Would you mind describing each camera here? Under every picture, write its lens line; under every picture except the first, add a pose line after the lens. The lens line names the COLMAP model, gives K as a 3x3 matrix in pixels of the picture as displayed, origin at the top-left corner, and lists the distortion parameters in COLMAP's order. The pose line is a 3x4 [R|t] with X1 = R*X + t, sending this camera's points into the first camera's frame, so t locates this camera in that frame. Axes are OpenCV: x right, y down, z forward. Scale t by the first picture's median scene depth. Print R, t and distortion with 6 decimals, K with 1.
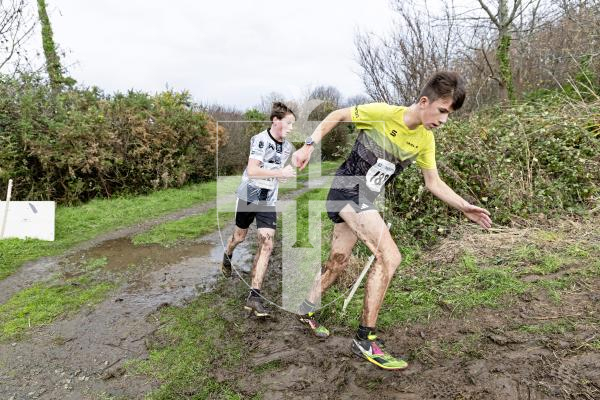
lens RADIAL K [[330.3, 0, 305.0], [0, 330.3, 197.5], [0, 0, 1]] dist [0.000230, -0.000167]
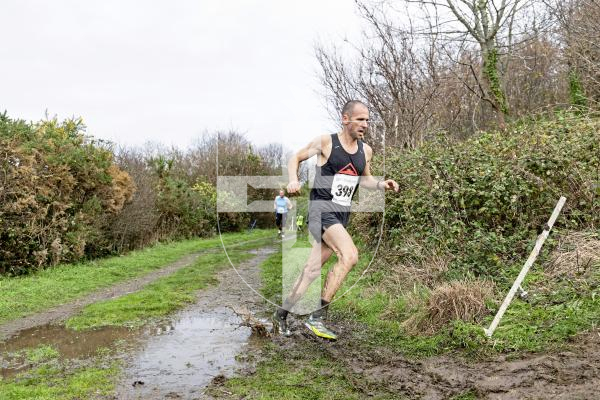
lens RADIAL K [[495.5, 0, 303.0], [0, 495.5, 198.3], [0, 0, 1]] dist [-0.008634, 0.002329]
pose [[0.971490, -0.051989, 0.231310, -0.204365], [0.096956, 0.977464, -0.187518, 0.077900], [-0.216348, 0.204598, 0.954638, -0.008260]]
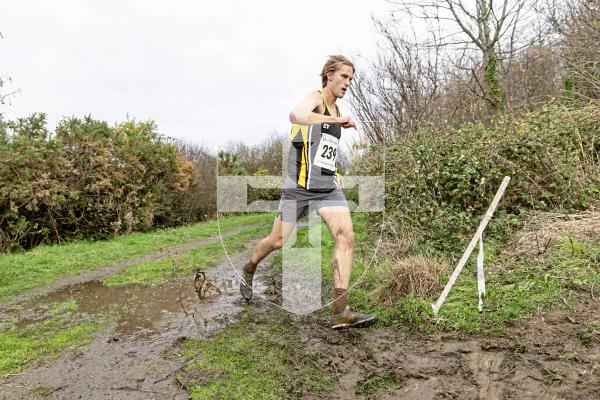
lens RADIAL K [[373.5, 0, 303.4], [0, 373.5, 198.9], [0, 0, 1]] dist [0.001745, -0.000965]
pose [[0.993244, -0.053641, 0.102901, -0.099973], [0.069596, 0.984929, -0.158339, 0.074510], [-0.092856, 0.164431, 0.982008, 0.057106]]
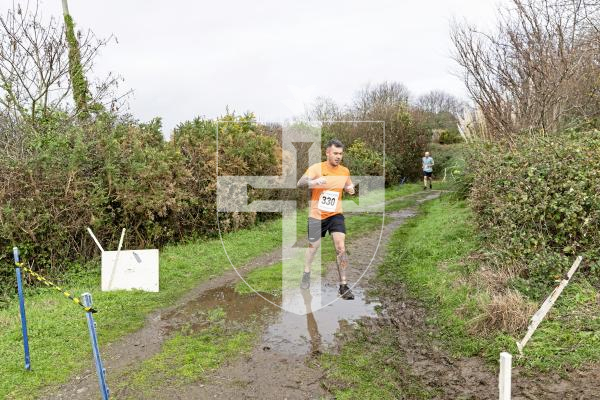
lens RADIAL K [[454.8, 0, 302.7], [0, 454.8, 199.6], [0, 0, 1]] dist [0.000424, -0.017537]
pose [[0.991166, -0.051119, -0.122384, -0.121390], [0.041644, 0.996023, -0.078770, -0.006281], [0.125924, 0.072978, 0.989352, -0.148792]]
